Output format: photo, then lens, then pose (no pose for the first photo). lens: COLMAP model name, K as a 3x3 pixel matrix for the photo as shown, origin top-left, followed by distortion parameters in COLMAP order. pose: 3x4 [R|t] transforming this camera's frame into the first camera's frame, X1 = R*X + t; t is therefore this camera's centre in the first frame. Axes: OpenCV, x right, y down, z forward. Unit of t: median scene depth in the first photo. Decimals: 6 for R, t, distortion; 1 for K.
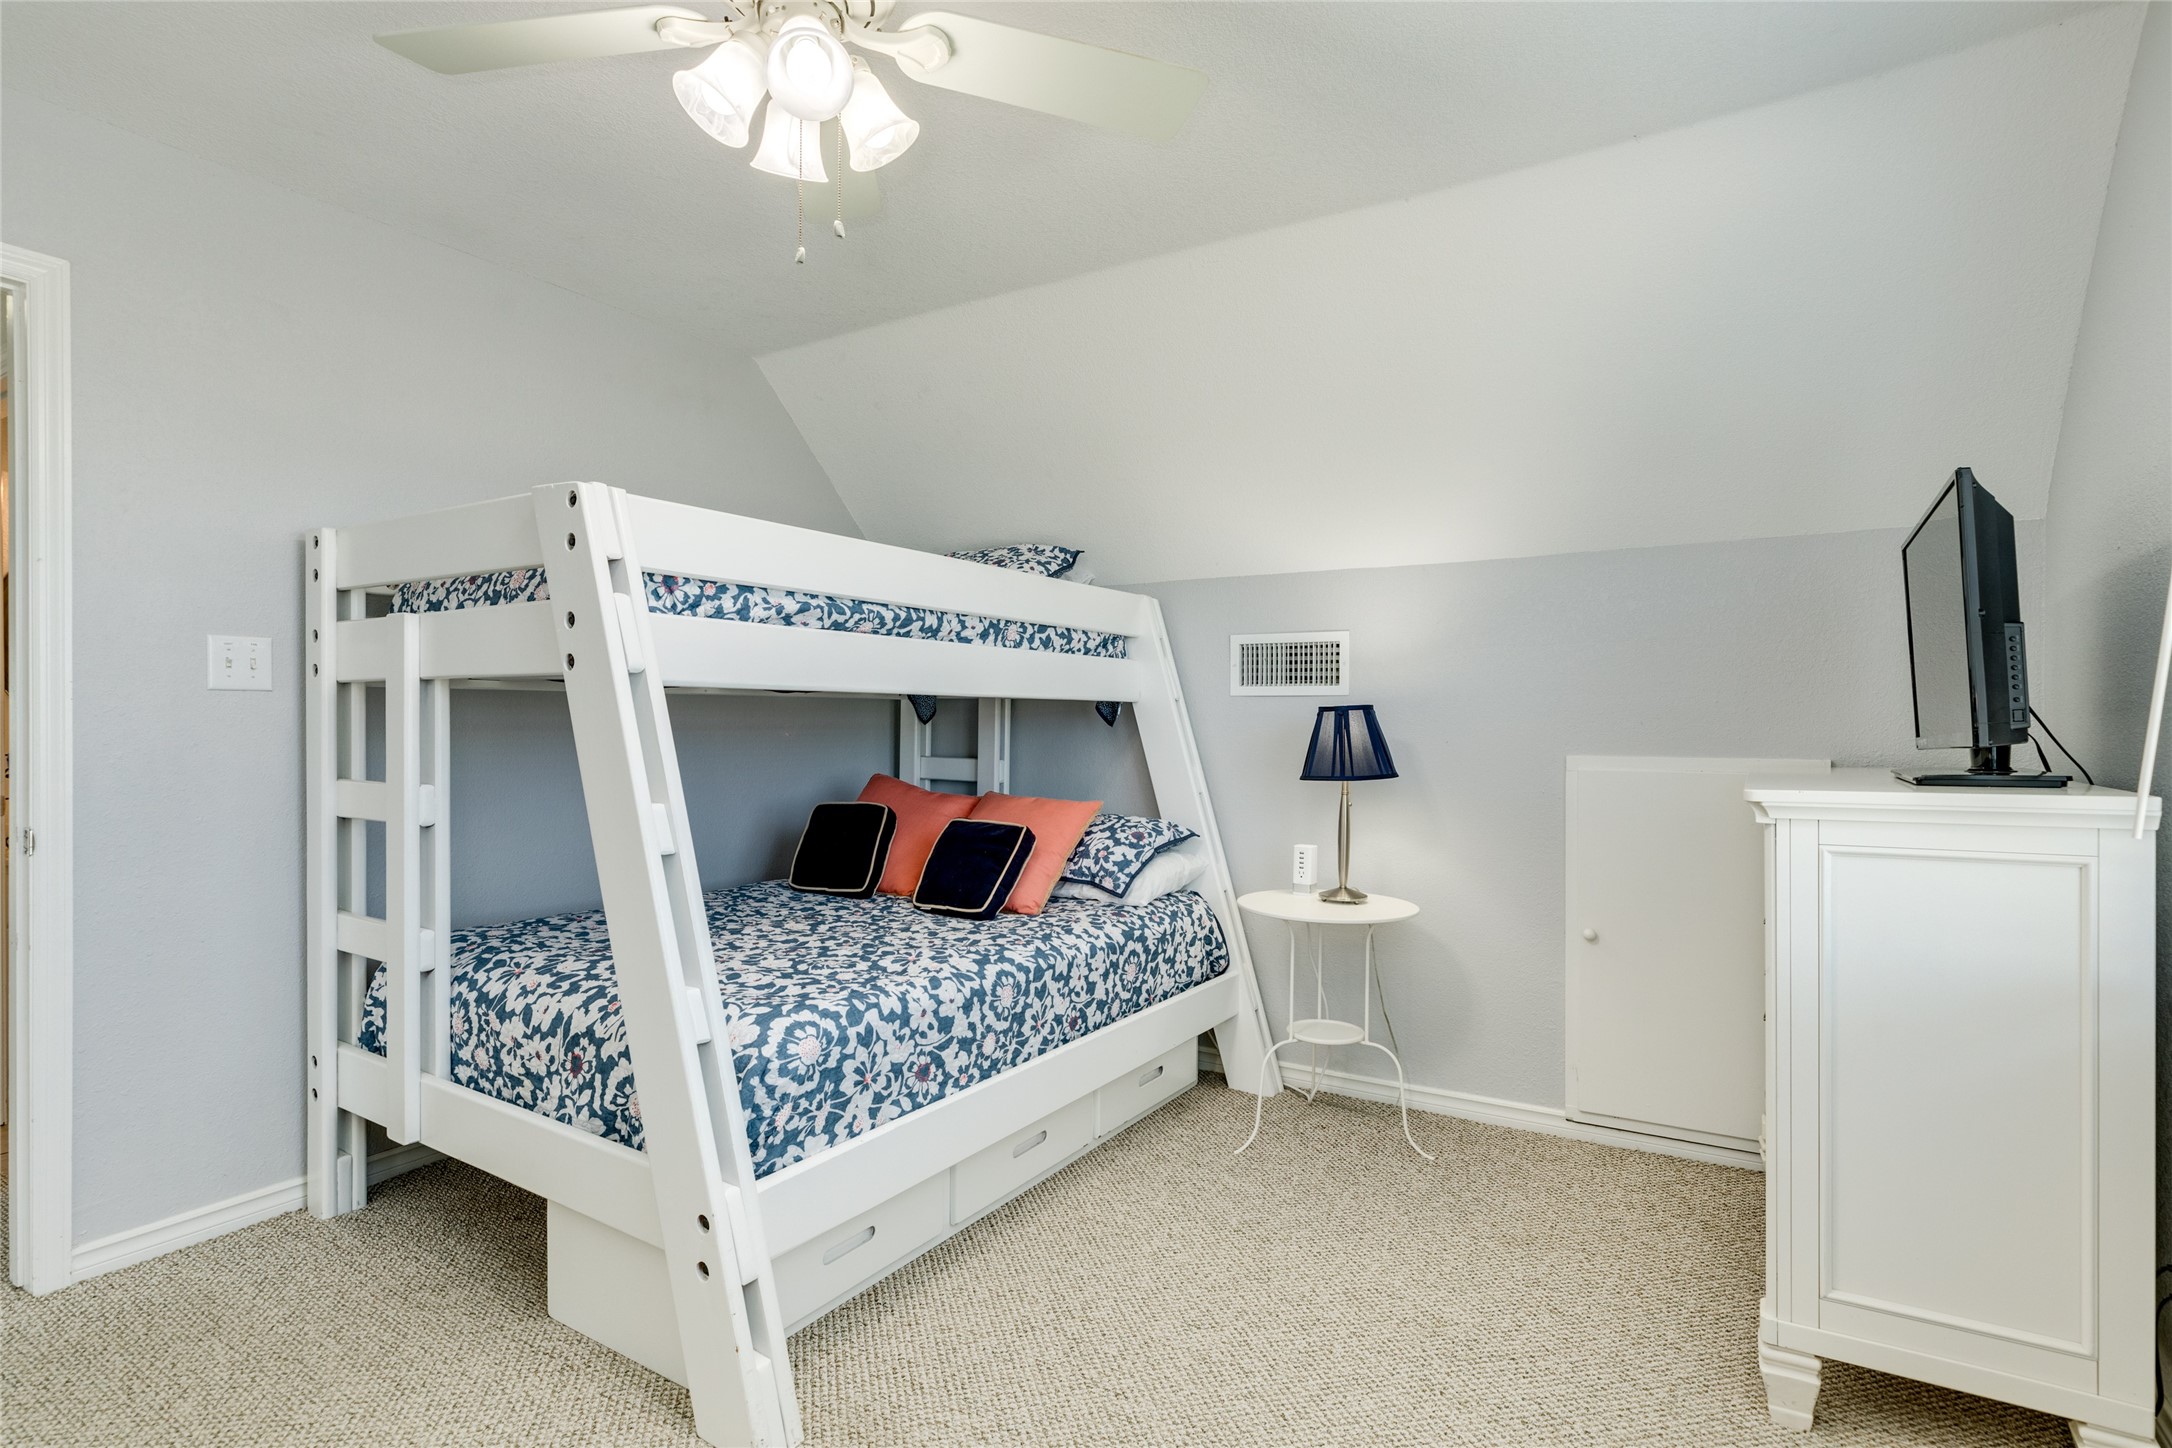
lens RADIAL K [[1070.3, 0, 1088.7], [0, 1070.3, 729.5], [0, 0, 1]] dist [0.001718, 0.000006]
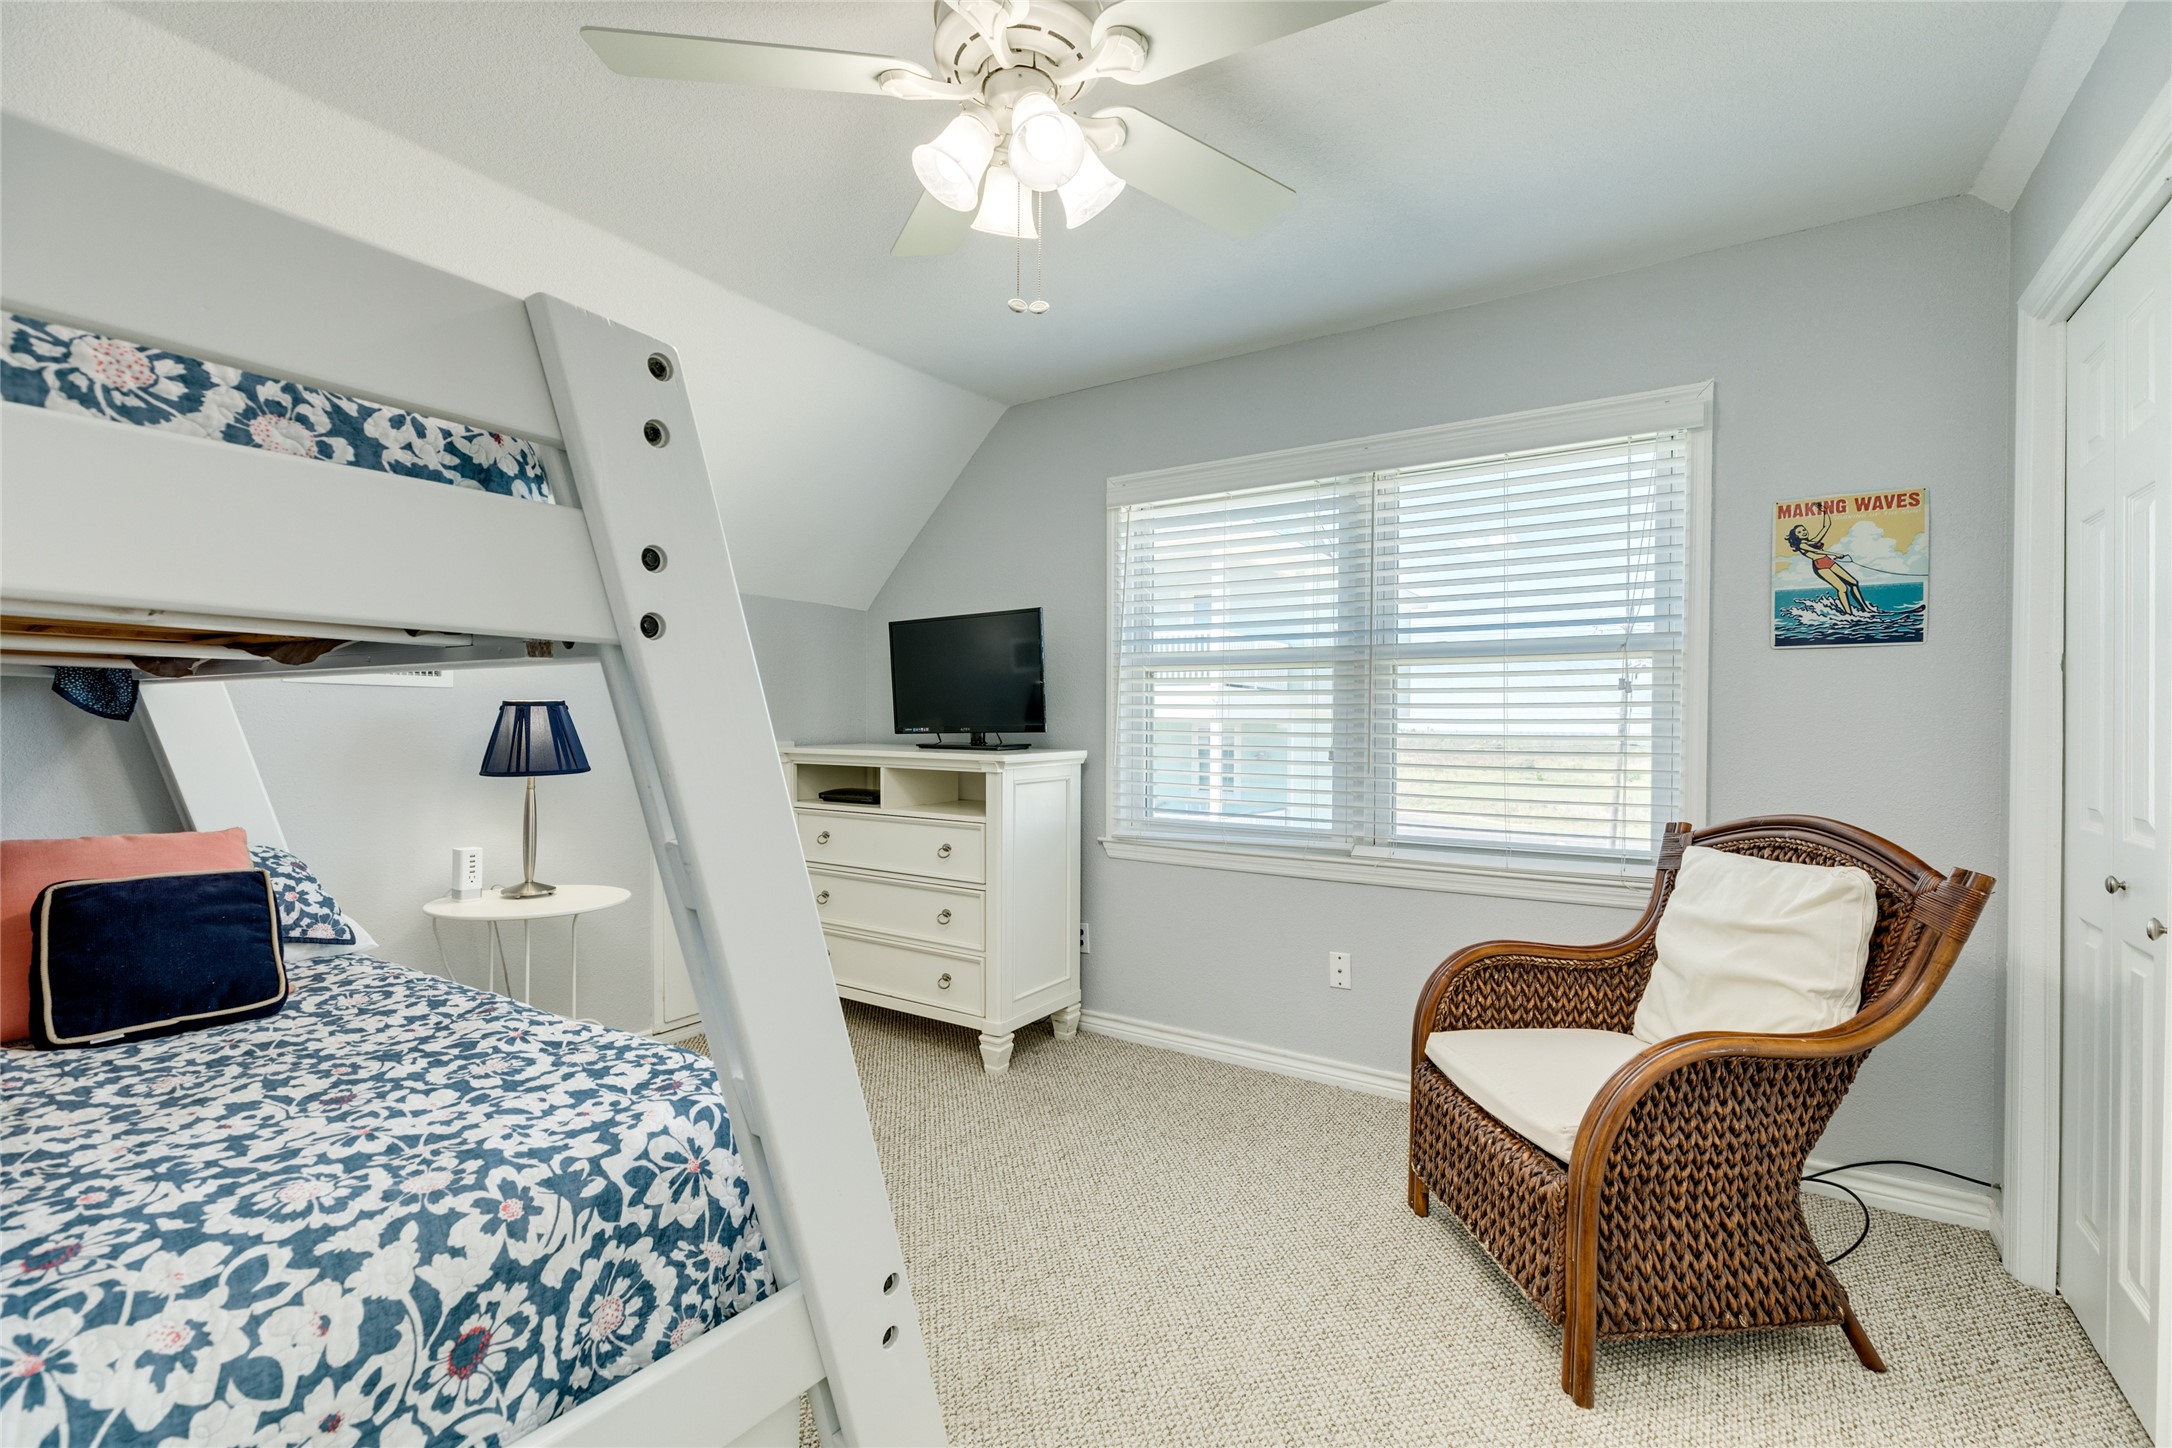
lens RADIAL K [[972.6, 0, 1086.5], [0, 972.6, 723.5], [0, 0, 1]] dist [0.002407, 0.000195]
pose [[0.009172, -0.000818, 0.999958, -0.955916], [-0.008754, 0.999961, 0.000898, -0.009017], [-0.999920, -0.008762, 0.009165, 0.674122]]
